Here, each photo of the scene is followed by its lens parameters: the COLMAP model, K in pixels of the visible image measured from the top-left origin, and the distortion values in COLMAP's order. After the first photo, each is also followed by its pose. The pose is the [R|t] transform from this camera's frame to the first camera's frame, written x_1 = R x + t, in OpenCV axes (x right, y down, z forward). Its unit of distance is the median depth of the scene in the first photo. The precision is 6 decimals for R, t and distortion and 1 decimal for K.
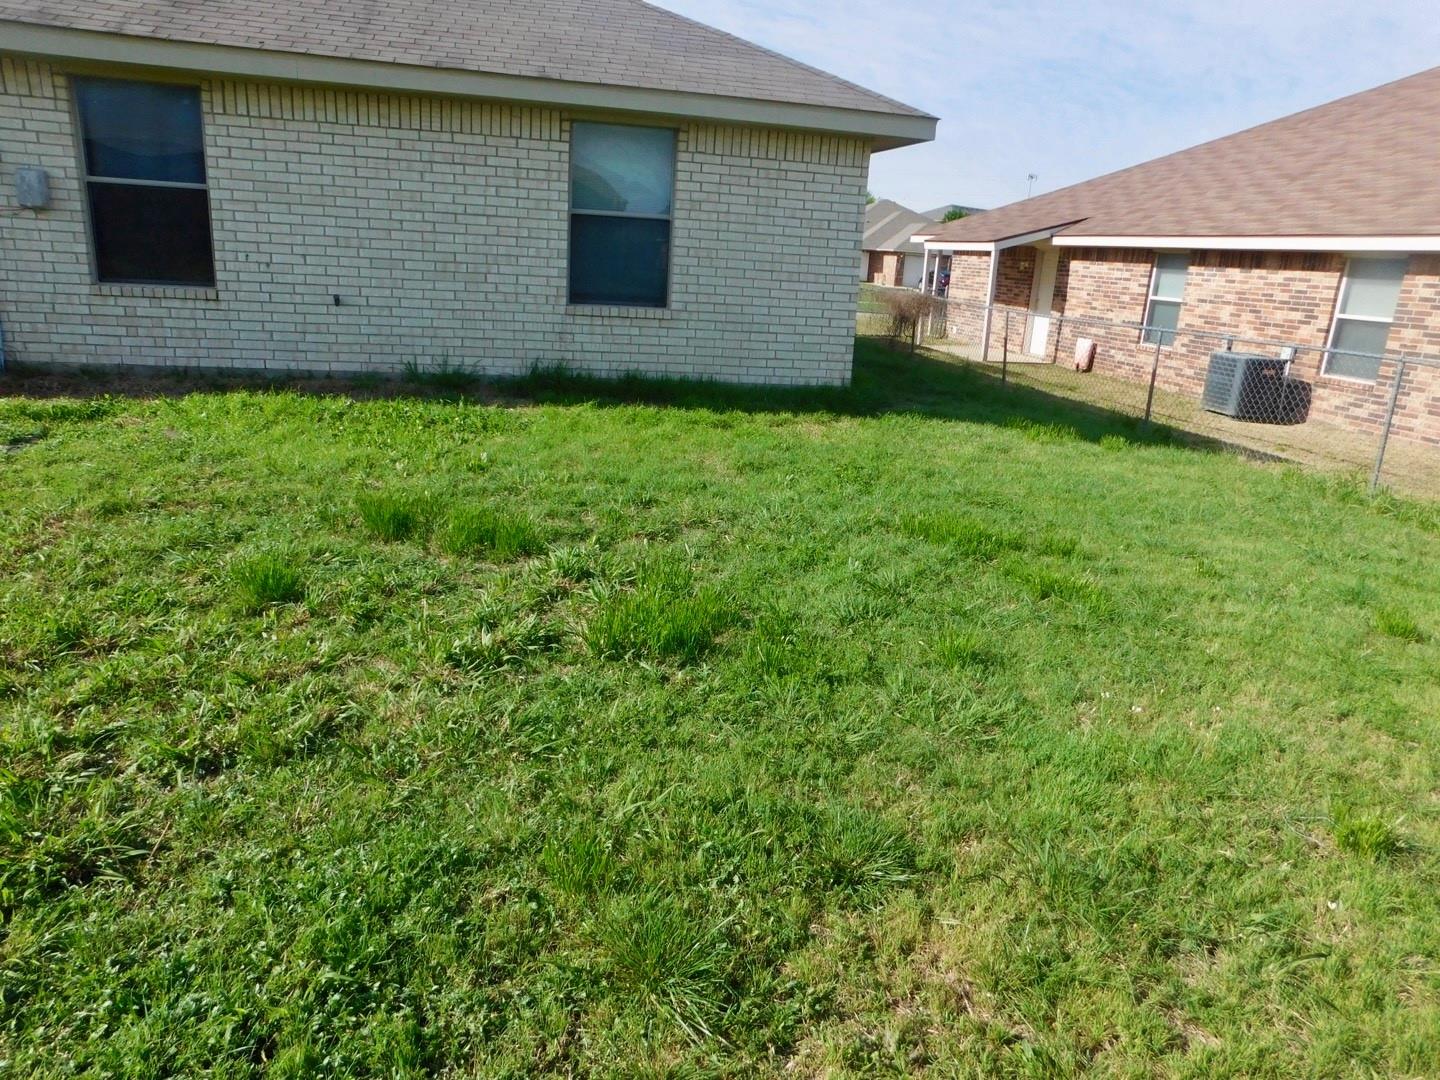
lens RADIAL K [[945.1, 0, 721.0], [0, 945.1, 545.6], [0, 0, 1]] dist [-0.071372, 0.048457]
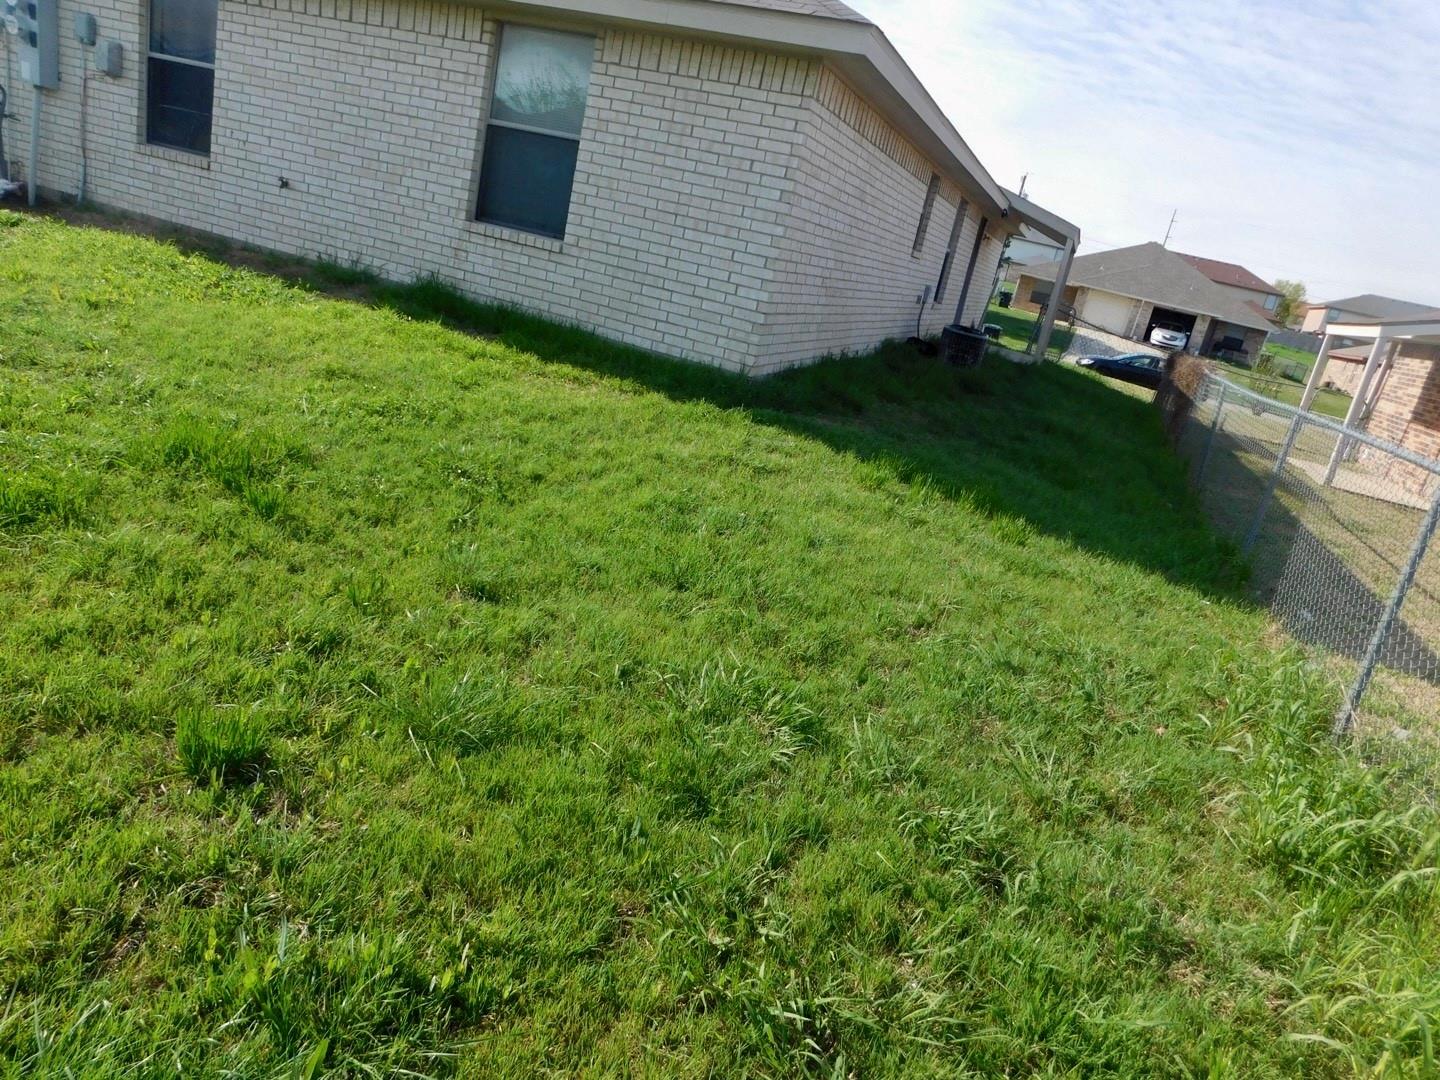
lens RADIAL K [[945.1, 0, 720.8], [0, 945.1, 537.7], [0, 0, 1]] dist [-0.071372, 0.048457]
pose [[0.821304, 0.280765, -0.496620, 0.600842], [-0.313804, 0.949322, 0.017736, -0.053713], [0.476432, 0.141275, 0.867787, 0.366367]]
